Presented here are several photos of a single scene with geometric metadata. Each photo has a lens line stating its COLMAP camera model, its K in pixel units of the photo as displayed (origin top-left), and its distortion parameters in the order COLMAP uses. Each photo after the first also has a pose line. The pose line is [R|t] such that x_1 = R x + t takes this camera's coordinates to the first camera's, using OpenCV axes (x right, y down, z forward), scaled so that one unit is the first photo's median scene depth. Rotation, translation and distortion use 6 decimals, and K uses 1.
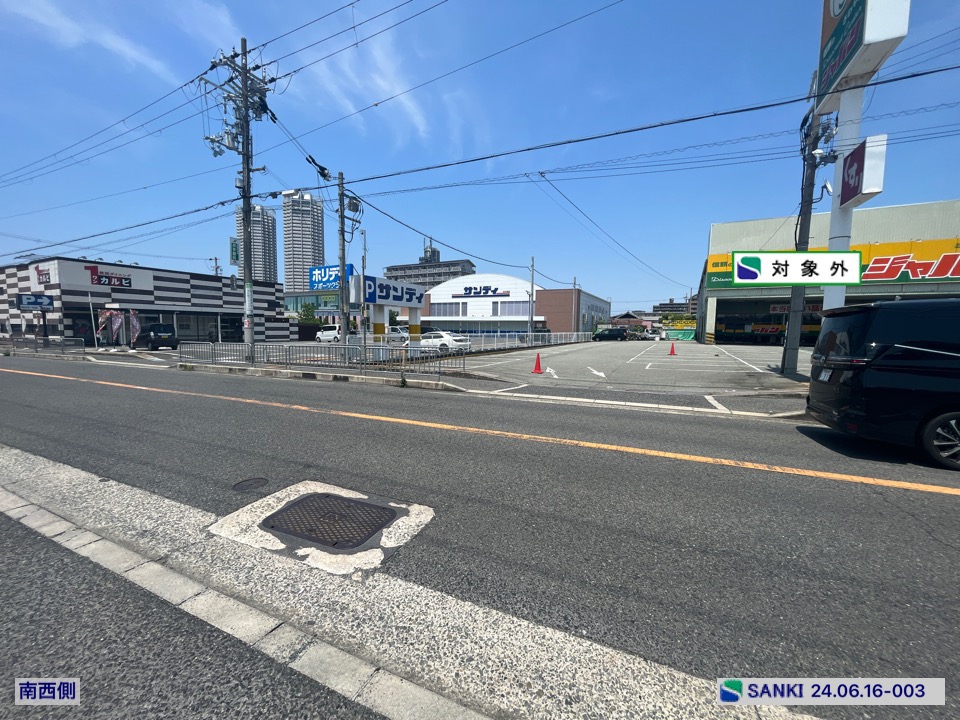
lens RADIAL K [[388.5, 0, 475.4], [0, 388.5, 363.9], [0, 0, 1]] dist [-0.003529, 0.000233]
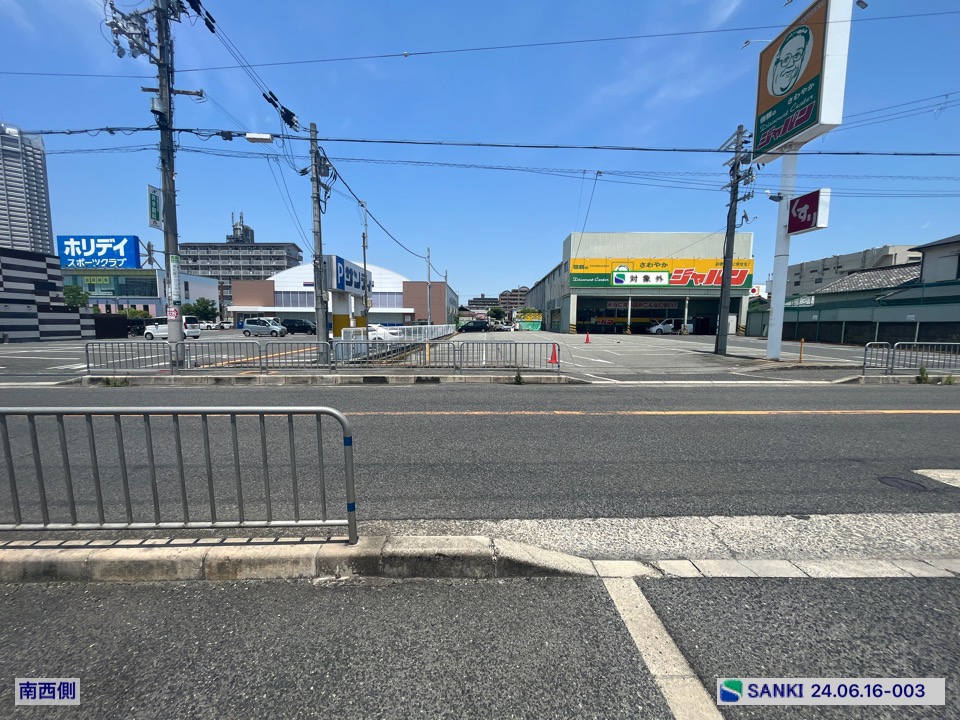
lens RADIAL K [[388.5, 0, 476.3], [0, 388.5, 363.7], [0, 0, 1]] dist [-0.003529, 0.000233]
pose [[0.893461, -0.050771, 0.446263, -0.252026], [0.042269, 0.998686, 0.028992, -0.007126], [-0.447148, -0.007040, 0.894432, 0.081889]]
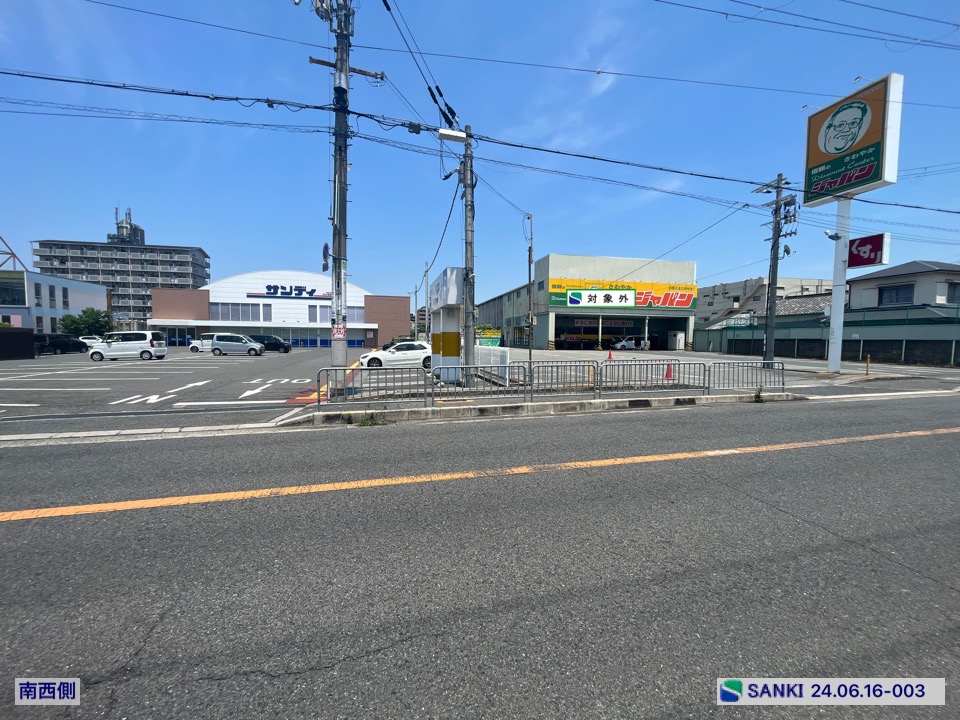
lens RADIAL K [[388.5, 0, 476.5], [0, 388.5, 363.6], [0, 0, 1]] dist [-0.003529, 0.000233]
pose [[0.762366, -0.044341, 0.645625, -0.486687], [0.057279, 0.998358, 0.000930, -0.027602], [-0.644606, 0.036272, 0.763654, 0.264247]]
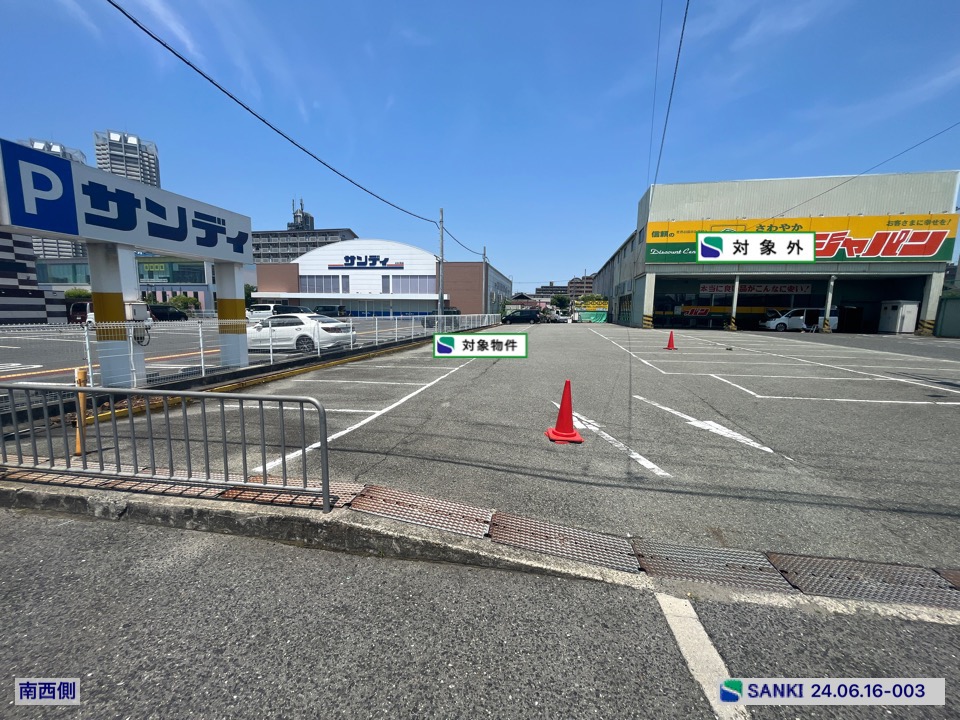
lens RADIAL K [[388.5, 0, 475.9], [0, 388.5, 362.8], [0, 0, 1]] dist [-0.003529, 0.000233]
pose [[0.959078, -0.033728, 0.281126, -0.003827], [0.020809, 0.998591, 0.048816, -0.031344], [-0.282376, -0.040969, 0.958428, 0.358192]]
